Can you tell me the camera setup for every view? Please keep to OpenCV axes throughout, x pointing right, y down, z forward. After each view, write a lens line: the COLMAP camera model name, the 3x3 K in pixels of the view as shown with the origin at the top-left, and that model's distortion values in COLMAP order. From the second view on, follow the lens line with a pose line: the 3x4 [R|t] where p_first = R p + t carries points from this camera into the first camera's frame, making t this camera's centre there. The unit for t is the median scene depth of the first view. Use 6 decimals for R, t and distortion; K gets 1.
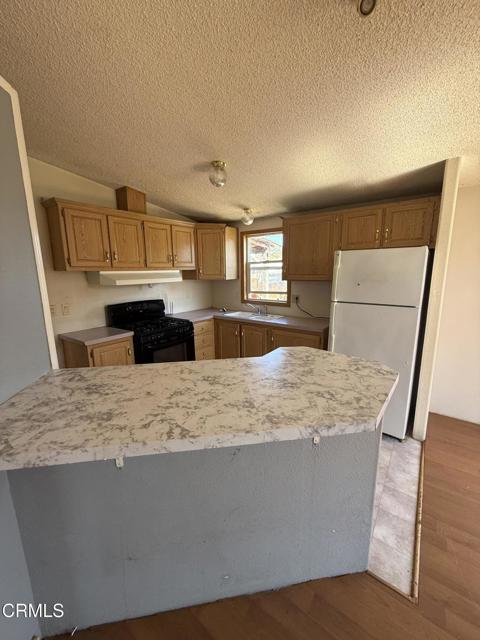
lens RADIAL K [[259.2, 0, 240.9], [0, 259.2, 318.4], [0, 0, 1]] dist [0.002061, 0.000138]
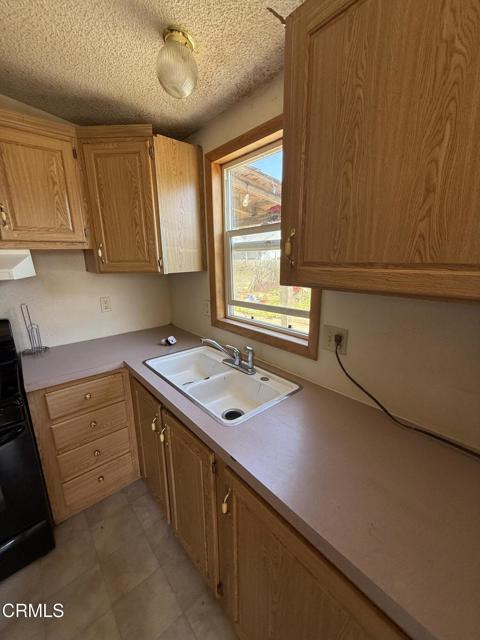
lens RADIAL K [[259.2, 0, 240.3], [0, 259.2, 321.8], [0, 0, 1]] dist [0.002061, 0.000138]
pose [[0.978242, 0.051708, -0.200919, 0.163453], [-0.038693, 0.996923, 0.068177, -0.115877], [0.203826, -0.058919, 0.977233, 0.674504]]
